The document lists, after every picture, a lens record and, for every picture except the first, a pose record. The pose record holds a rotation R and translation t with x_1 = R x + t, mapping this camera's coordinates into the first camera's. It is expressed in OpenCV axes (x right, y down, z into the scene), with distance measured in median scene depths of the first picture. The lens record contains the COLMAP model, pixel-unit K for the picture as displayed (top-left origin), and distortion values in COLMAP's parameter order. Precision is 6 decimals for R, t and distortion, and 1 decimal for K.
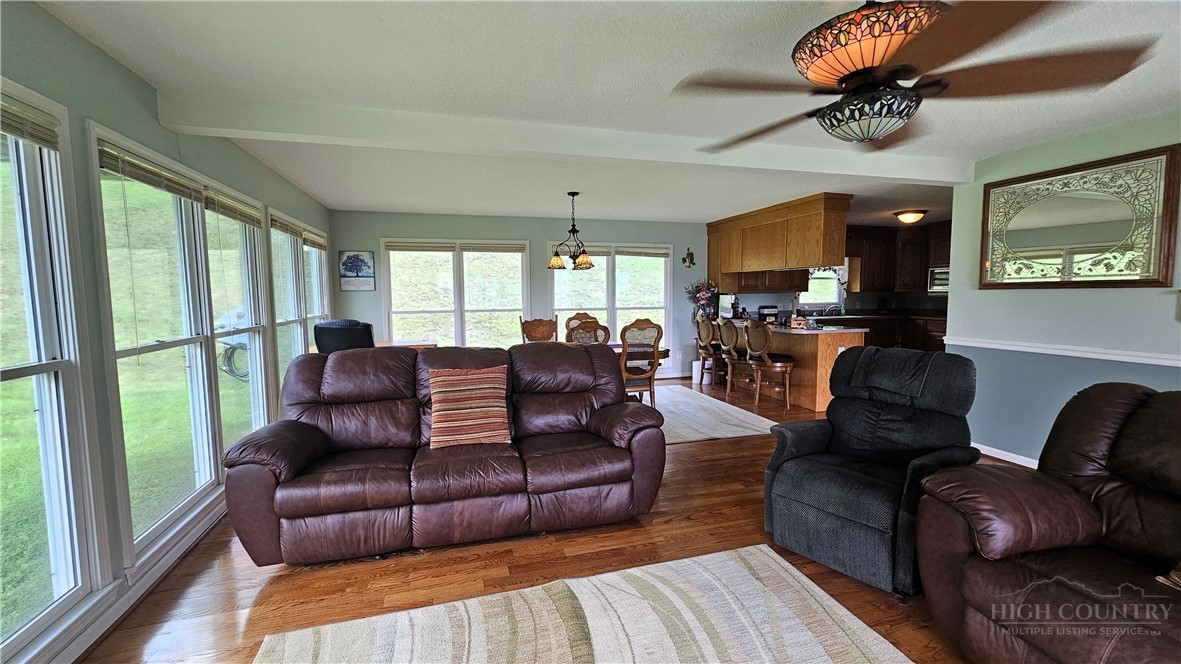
lens RADIAL K [[484.0, 0, 585.4], [0, 484.0, 329.9], [0, 0, 1]] dist [-0.000506, -0.000070]
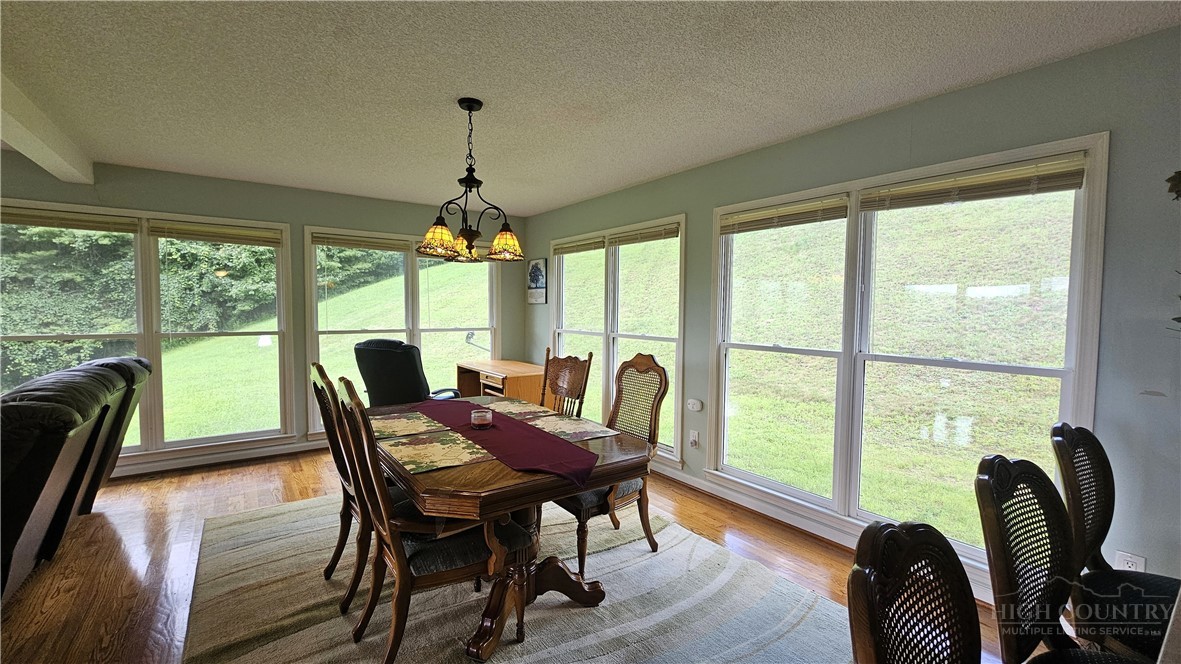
lens RADIAL K [[484.0, 0, 585.4], [0, 484.0, 329.9], [0, 0, 1]] dist [-0.000506, -0.000070]
pose [[0.330643, 0.055547, -0.942120, 1.023285], [-0.086850, 0.995821, 0.028233, -0.171103], [0.939751, 0.072488, 0.334085, 2.048266]]
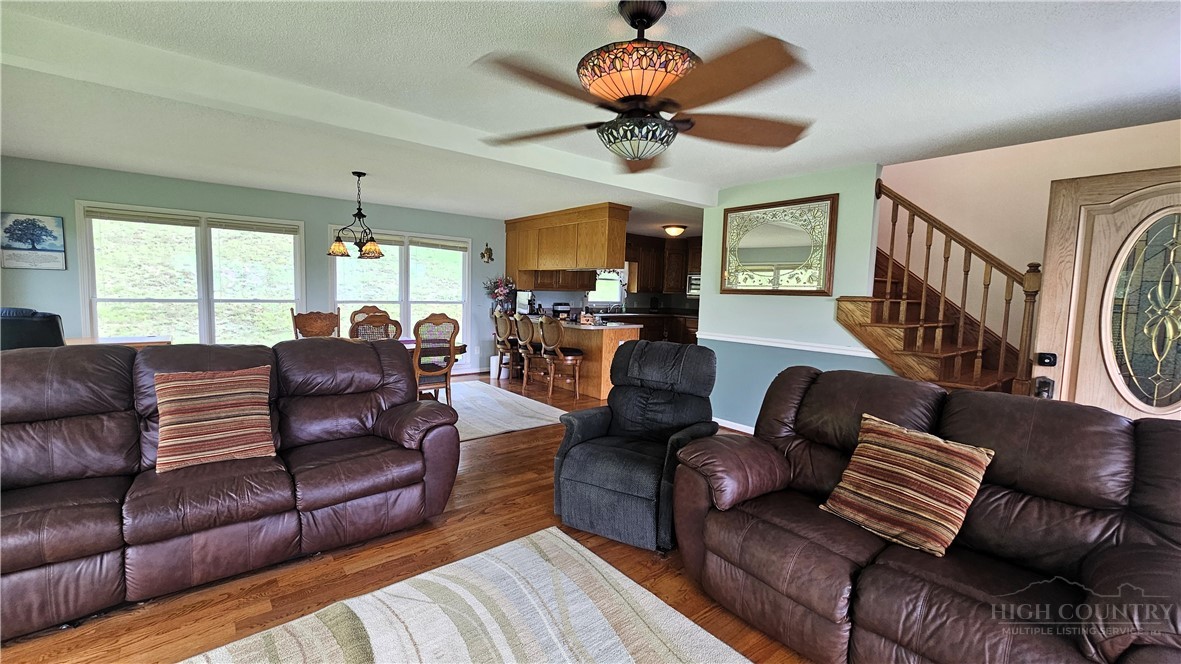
lens RADIAL K [[483.9, 0, 583.0], [0, 483.9, 329.9], [0, 0, 1]] dist [0.001161, 0.000354]
pose [[0.919215, 0.001981, 0.393751, 0.008592], [-0.005730, 0.999949, 0.008344, 0.000663], [-0.393714, -0.009926, 0.919179, -0.000236]]
